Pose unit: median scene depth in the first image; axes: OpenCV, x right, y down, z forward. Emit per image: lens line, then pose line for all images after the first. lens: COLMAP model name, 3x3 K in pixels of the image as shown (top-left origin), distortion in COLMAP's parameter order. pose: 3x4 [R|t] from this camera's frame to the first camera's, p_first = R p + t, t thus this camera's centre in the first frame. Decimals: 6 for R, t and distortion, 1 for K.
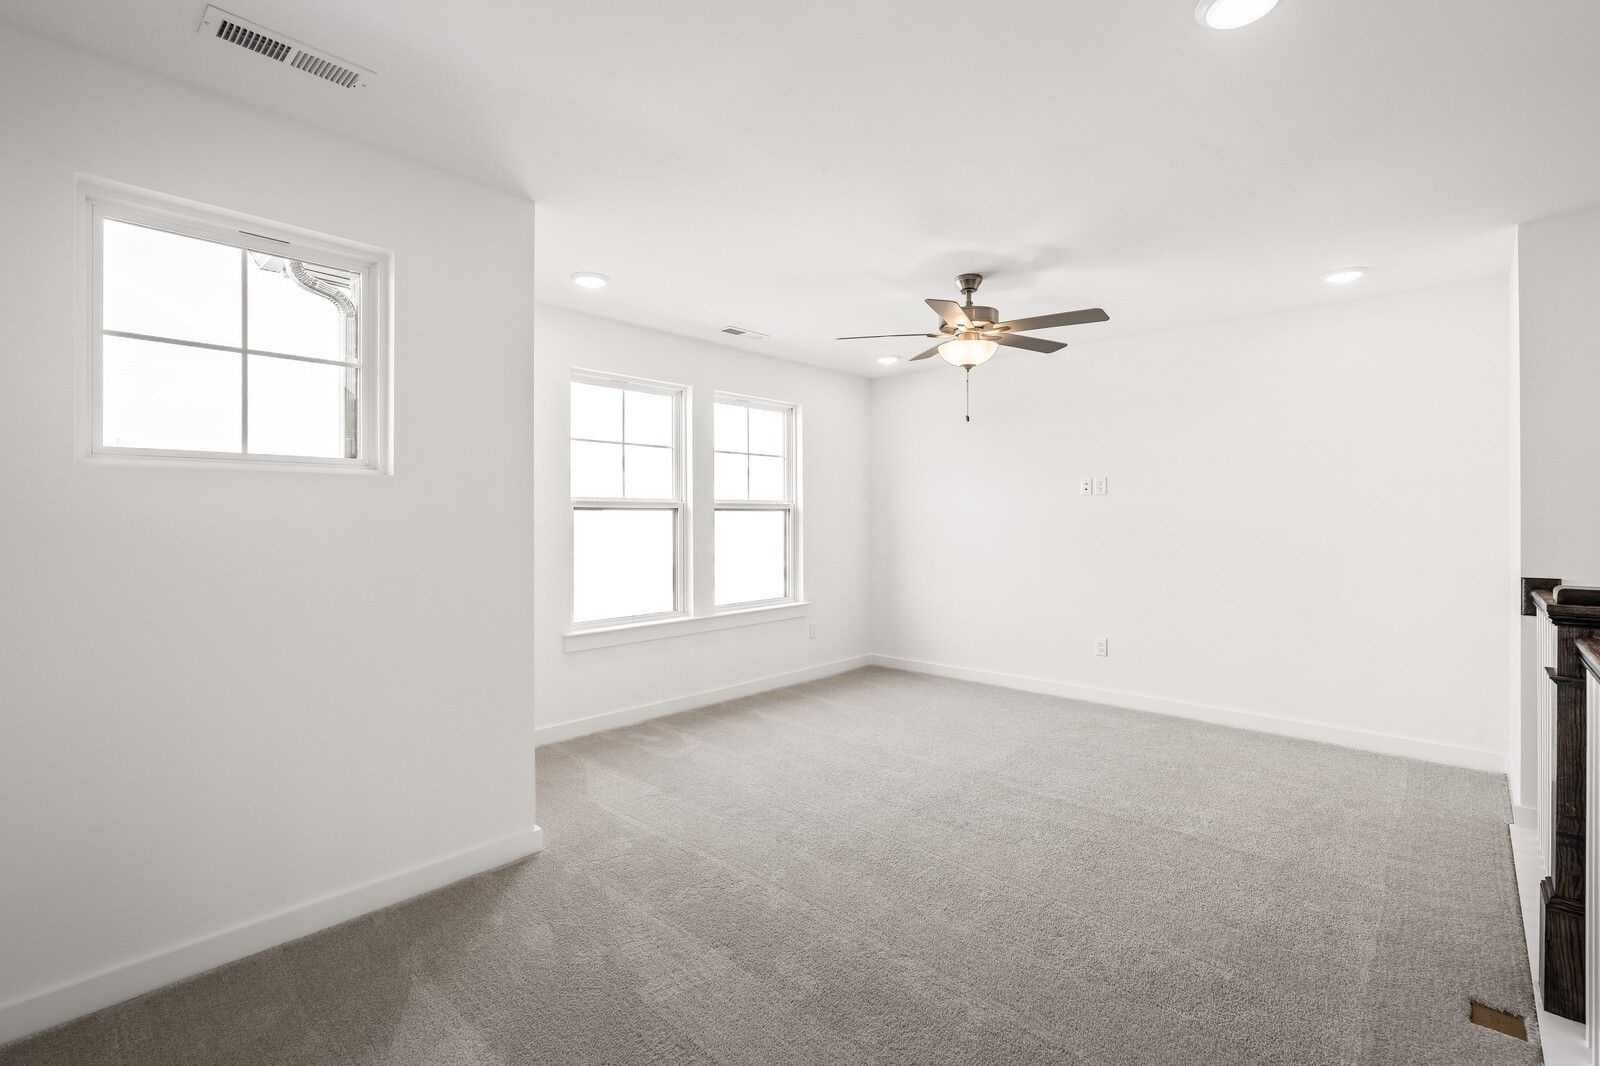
lens RADIAL K [[771.7, 0, 800.3], [0, 771.7, 531.6], [0, 0, 1]] dist [-0.003263, 0.000299]
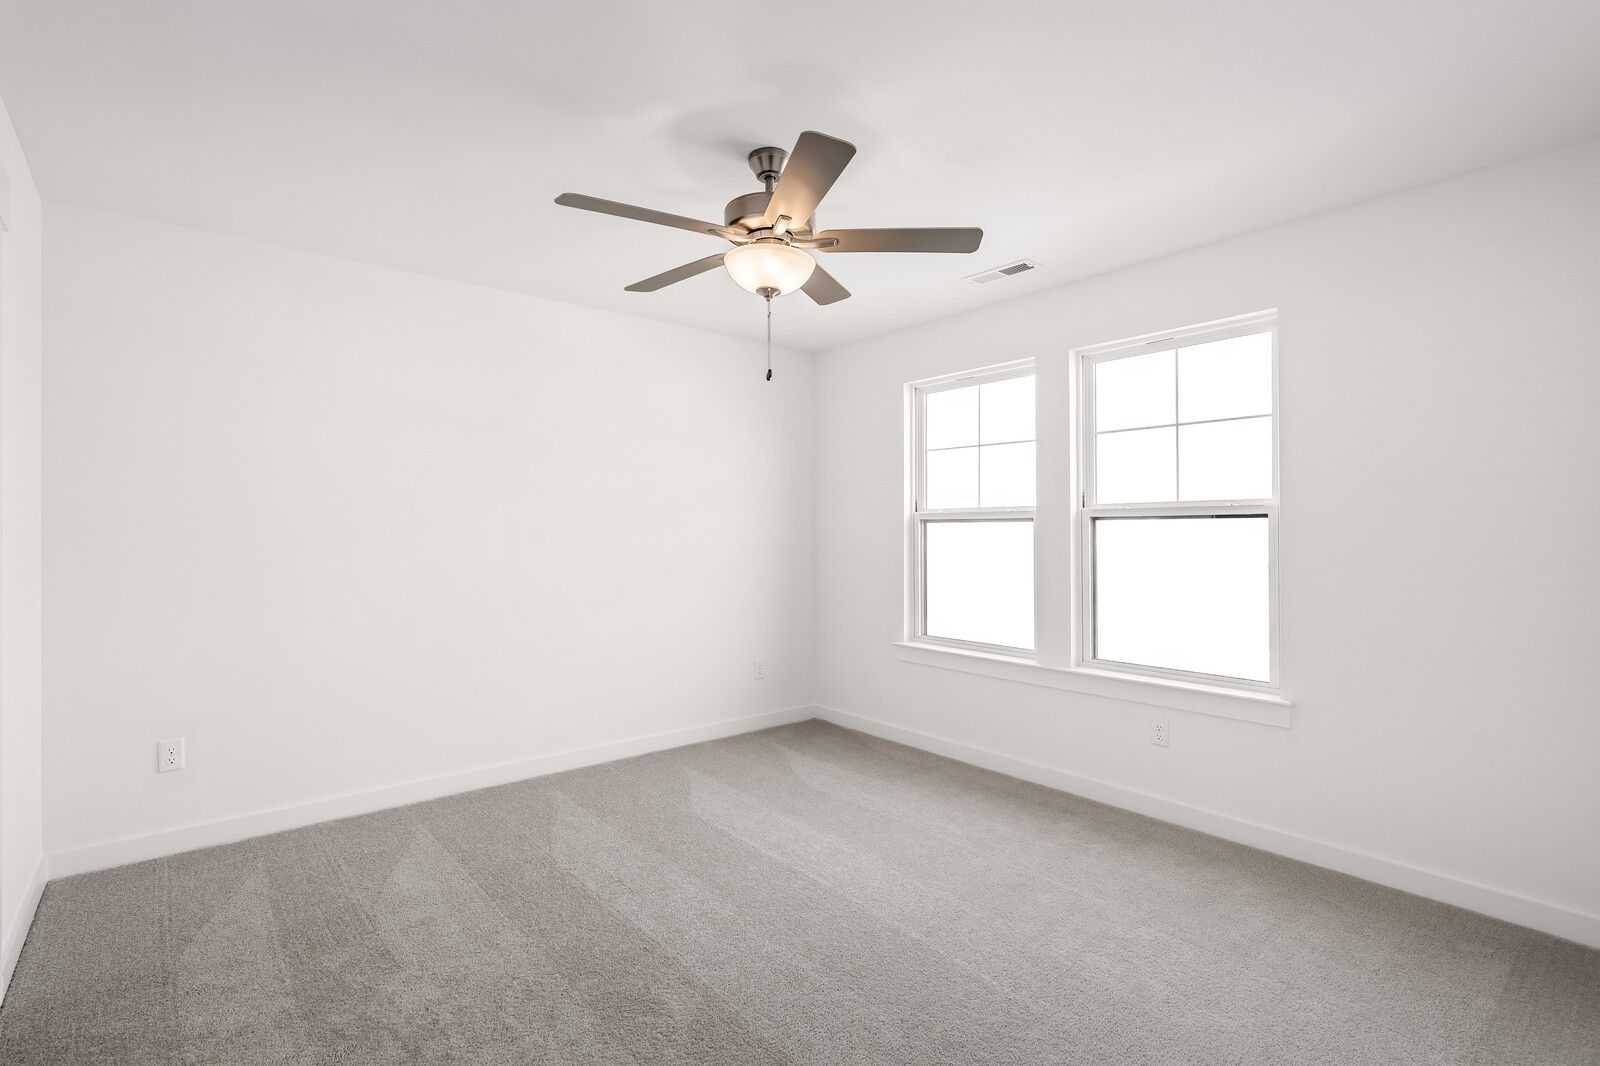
lens RADIAL K [[771.7, 0, 753.3], [0, 771.7, 520.1], [0, 0, 1]] dist [-0.003263, 0.000299]
pose [[-0.156653, -0.008504, -0.987617, 0.653605], [-0.008511, 0.999937, -0.007260, -0.020772], [0.987617, 0.007268, -0.156716, 0.854939]]
